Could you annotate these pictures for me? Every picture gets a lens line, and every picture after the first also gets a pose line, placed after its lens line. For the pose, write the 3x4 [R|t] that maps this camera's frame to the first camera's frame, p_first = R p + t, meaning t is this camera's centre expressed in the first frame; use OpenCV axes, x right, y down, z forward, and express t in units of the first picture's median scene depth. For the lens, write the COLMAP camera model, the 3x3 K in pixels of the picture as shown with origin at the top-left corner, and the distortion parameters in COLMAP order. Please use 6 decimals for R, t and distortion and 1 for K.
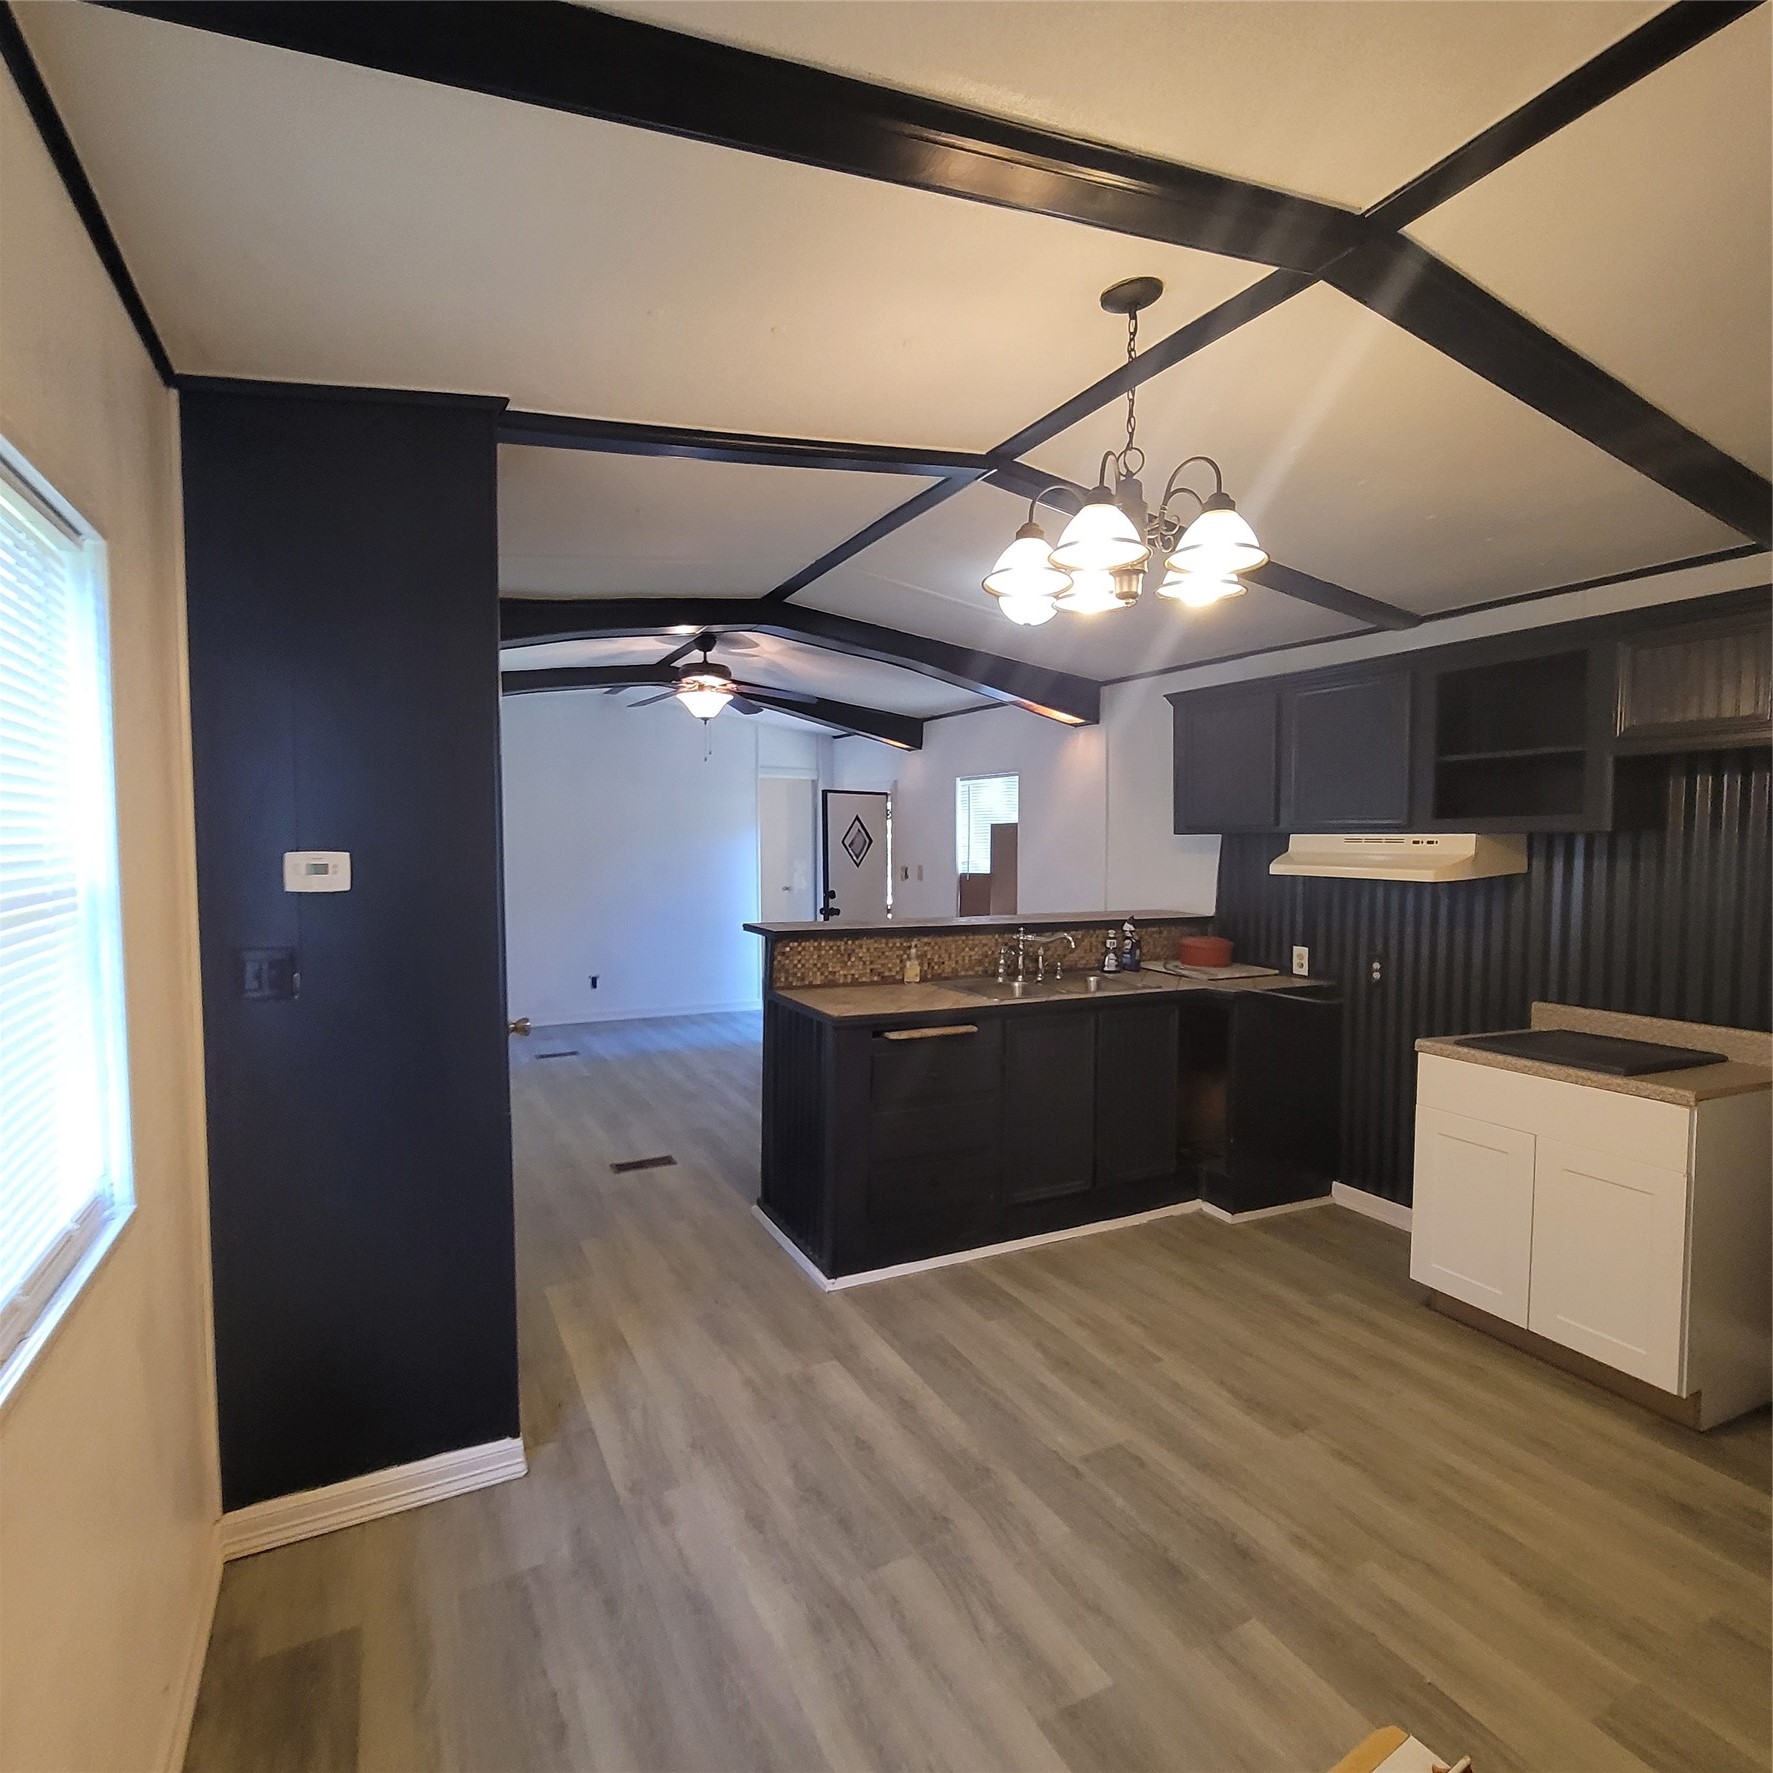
lens RADIAL K [[968.4, 0, 883.2], [0, 968.4, 888.7], [0, 0, 1]] dist [-0.001421, 0.001049]
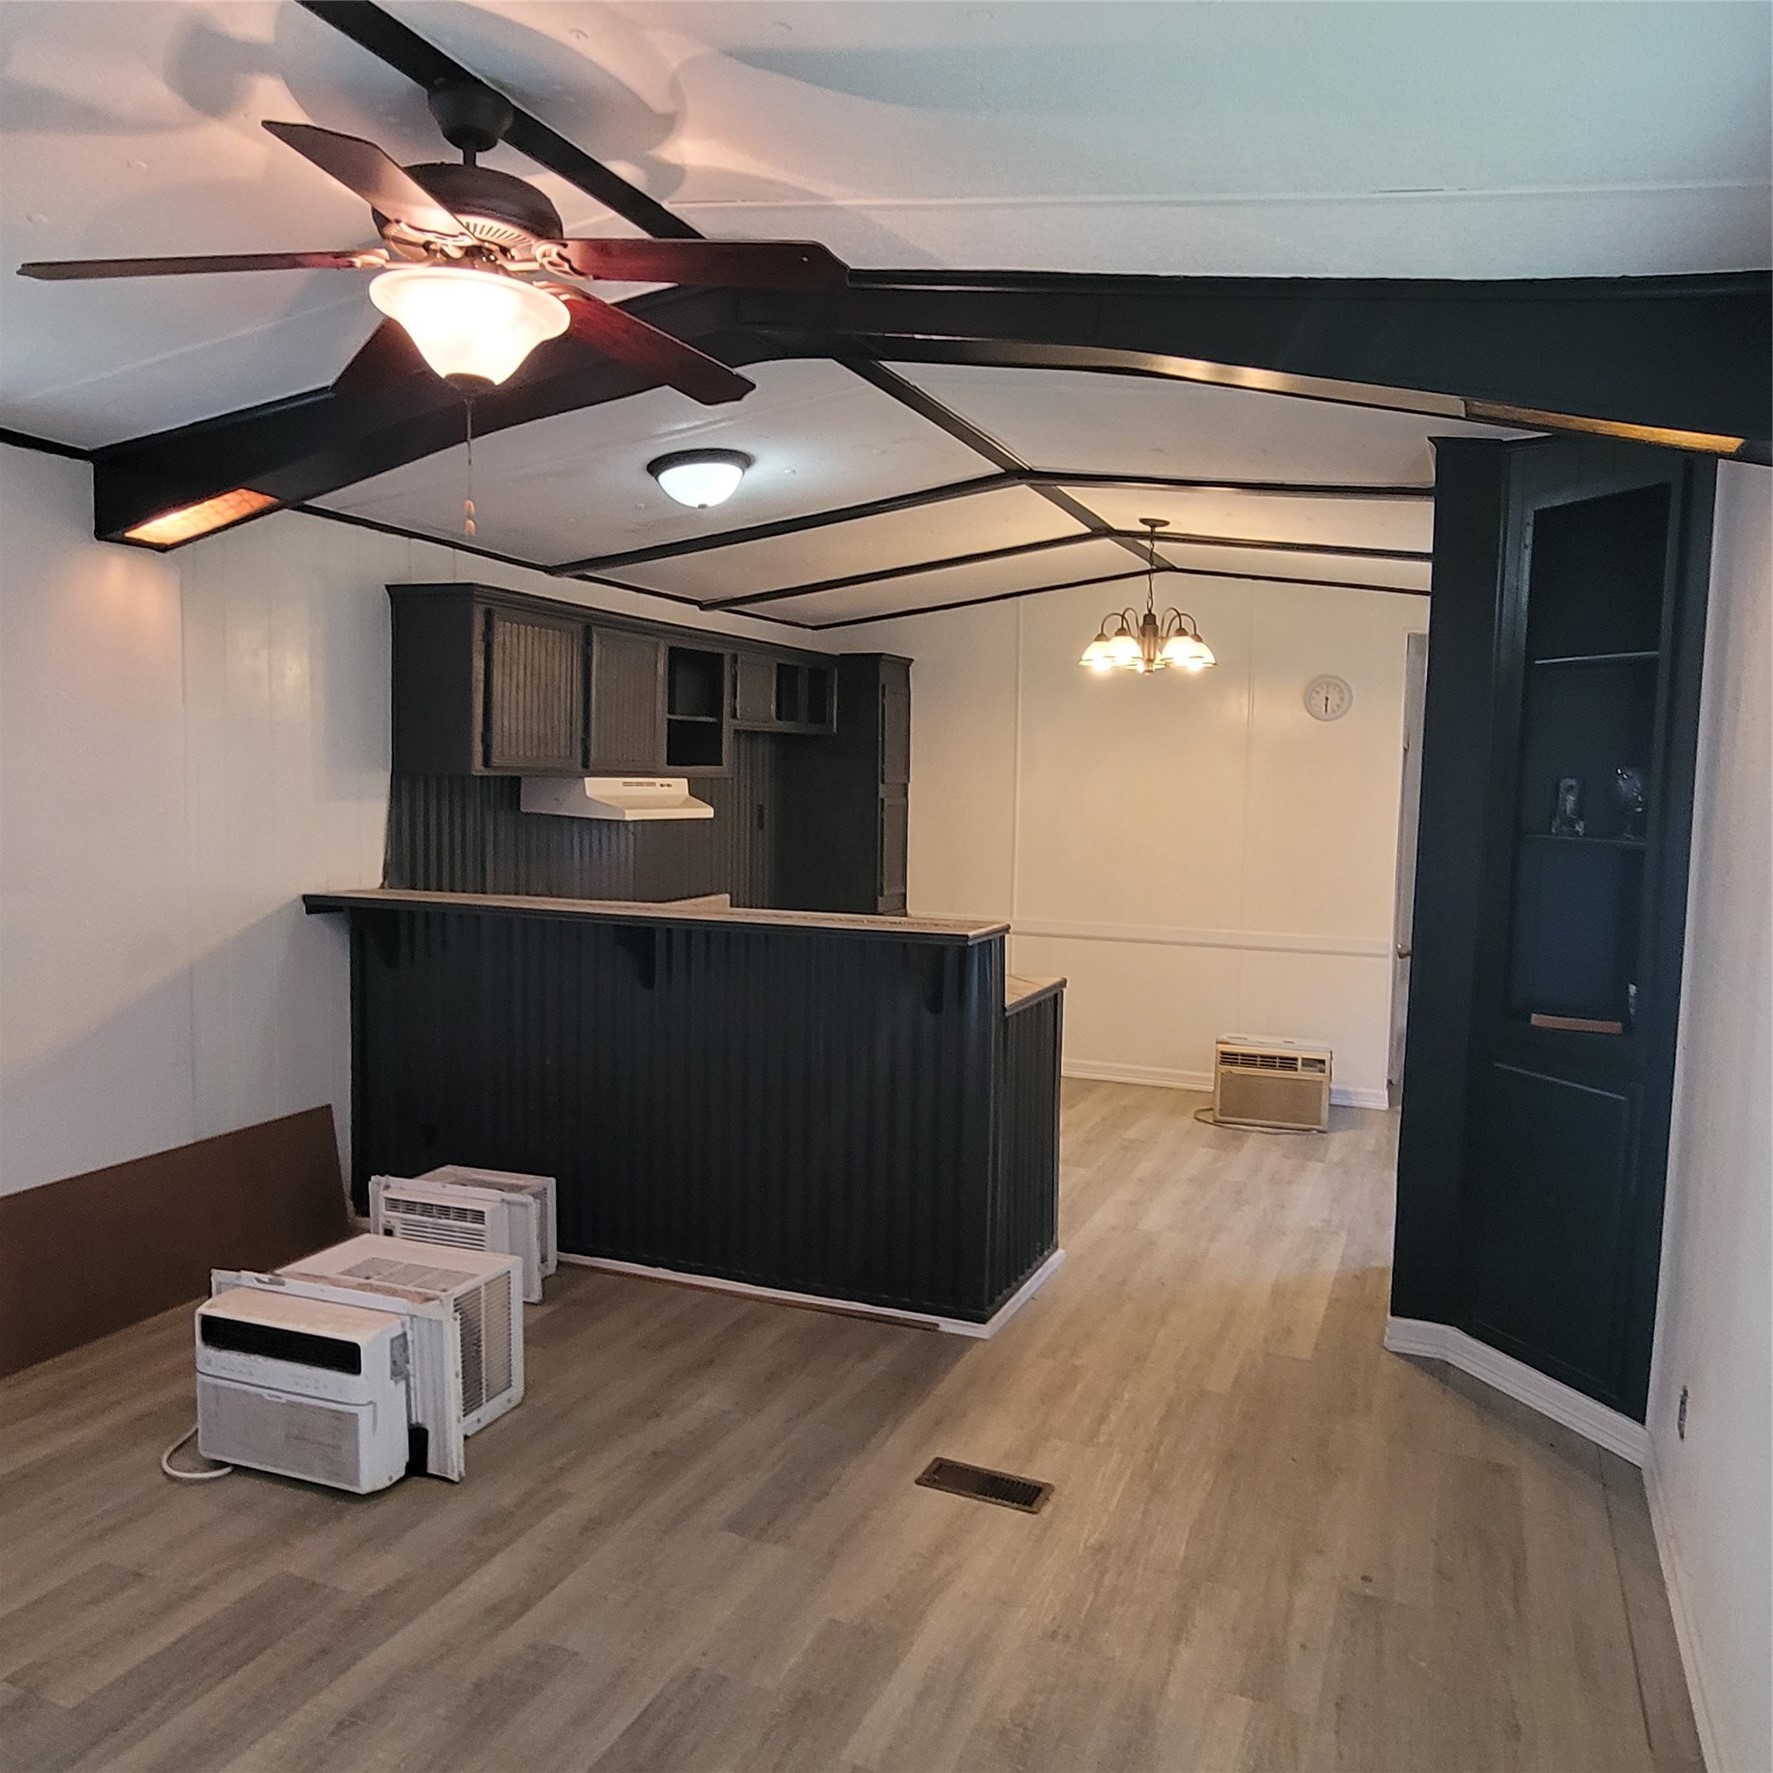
lens RADIAL K [[1396.1, 0, 877.4], [0, 1396.1, 894.0], [0, 0, 1]] dist [0.000081, -0.002641]
pose [[-0.634308, -0.083714, 0.768535, -1.064477], [0.019615, 0.992057, 0.124251, -0.139679], [-0.772832, 0.093888, -0.627628, 2.132974]]
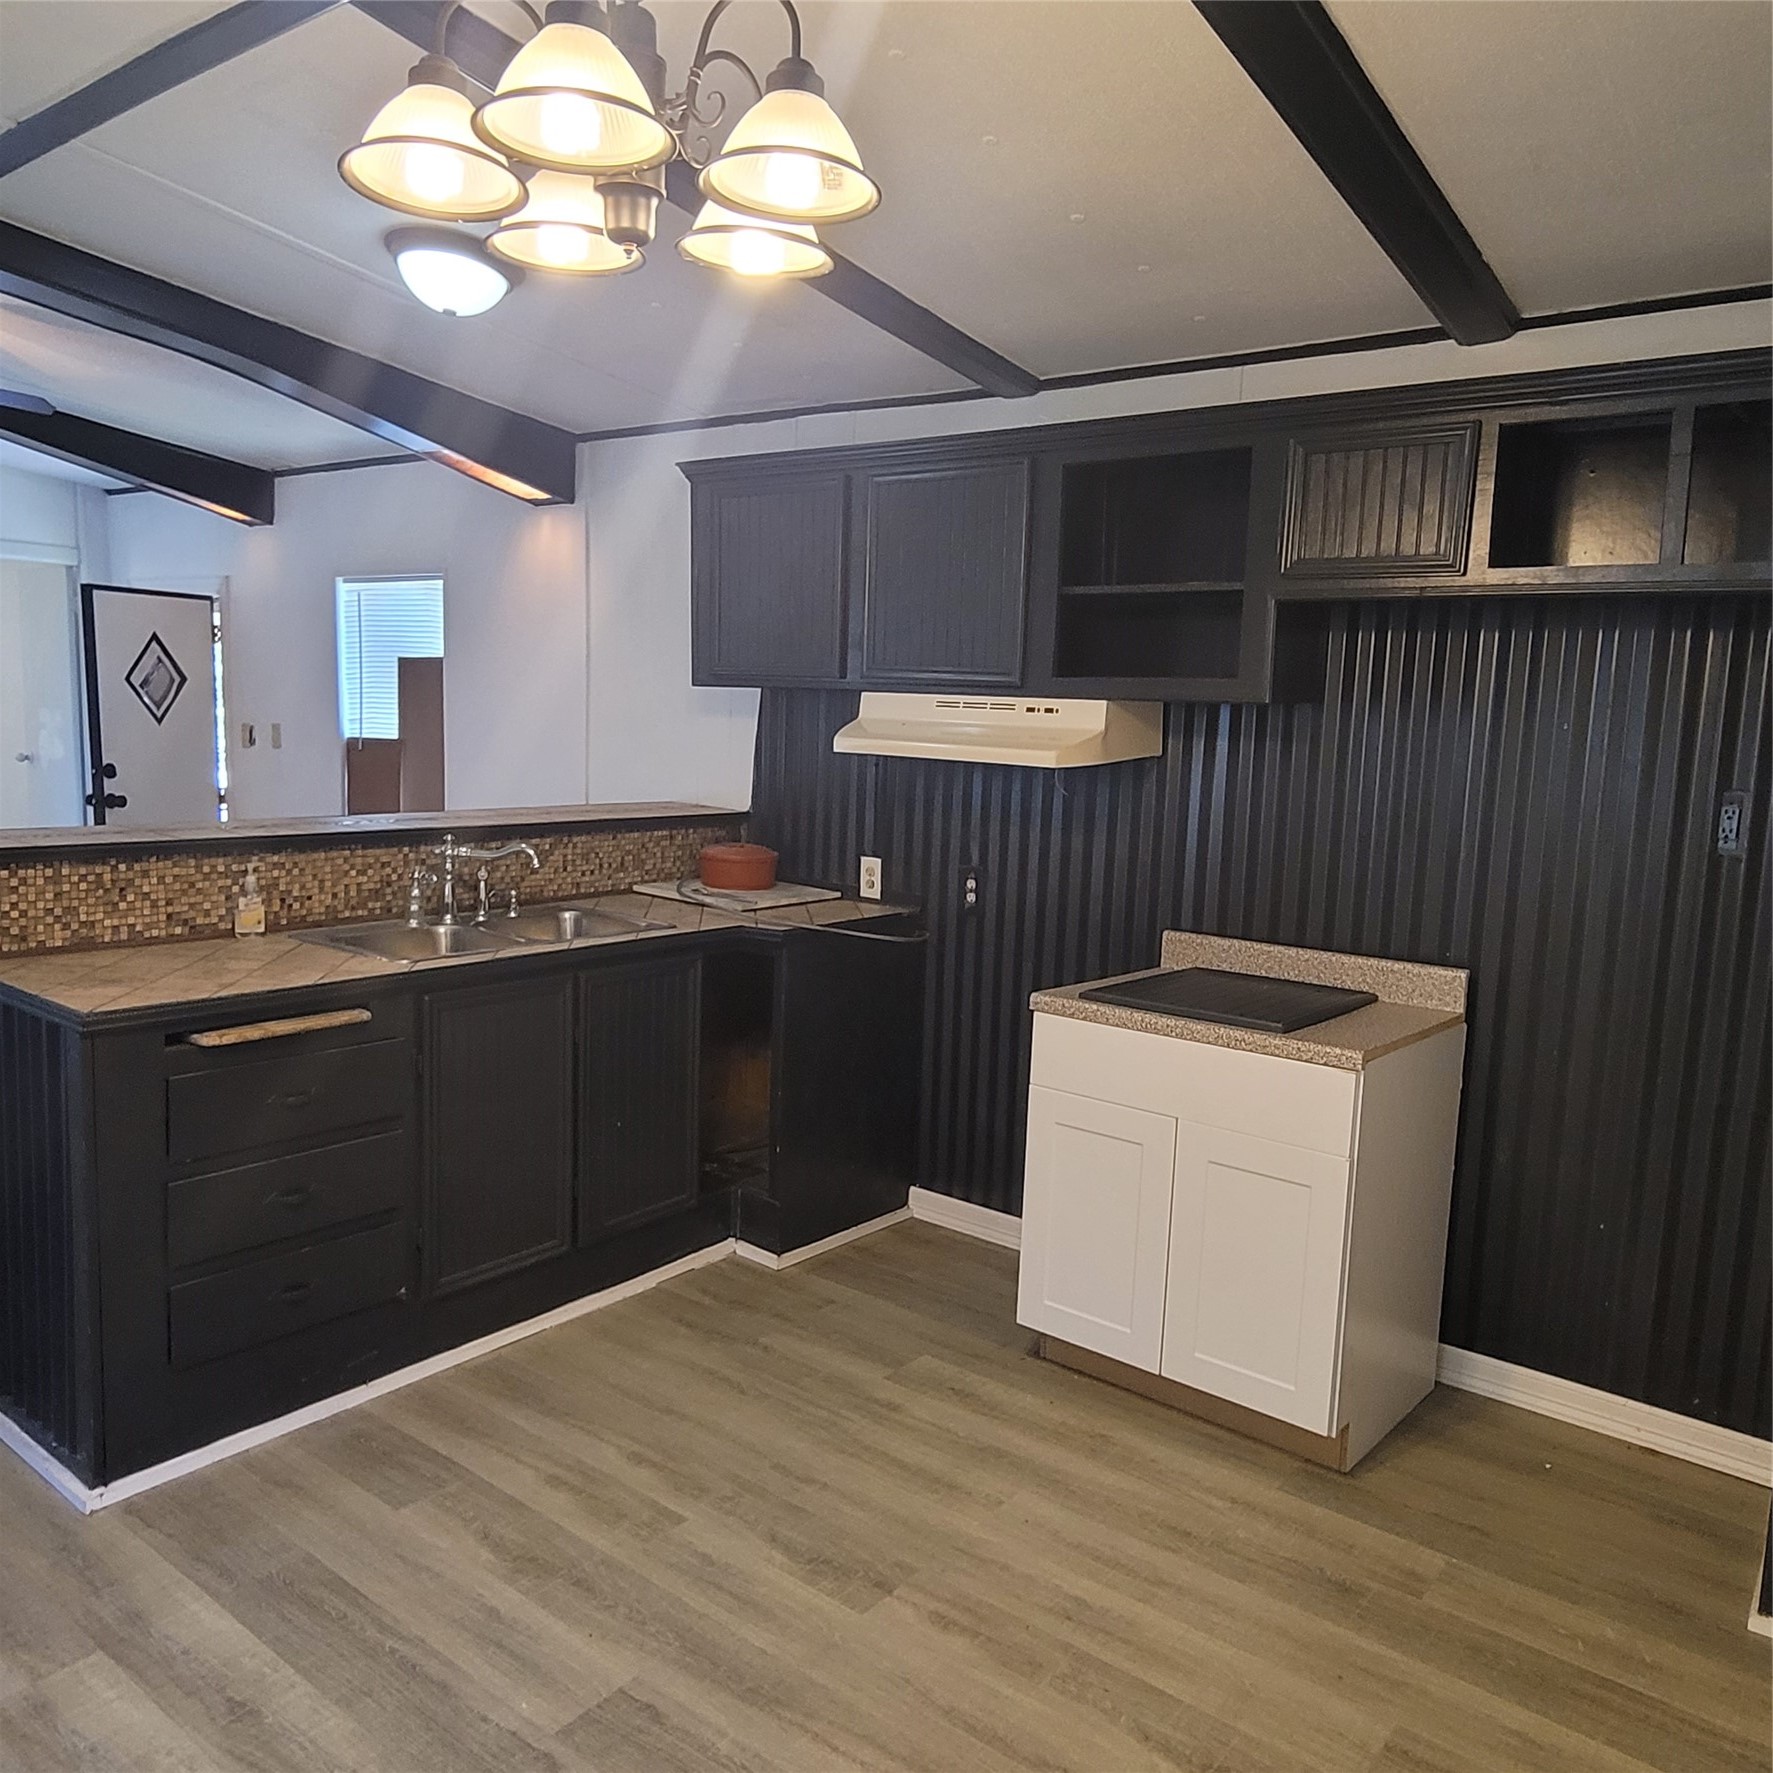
lens RADIAL K [[1396.1, 0, 877.4], [0, 1396.1, 894.0], [0, 0, 1]] dist [0.000081, -0.002641]
pose [[0.908076, -0.029524, 0.417763, 0.029376], [-0.011020, 0.995482, 0.094307, -0.010573], [-0.418660, -0.090242, 0.903648, 0.142123]]
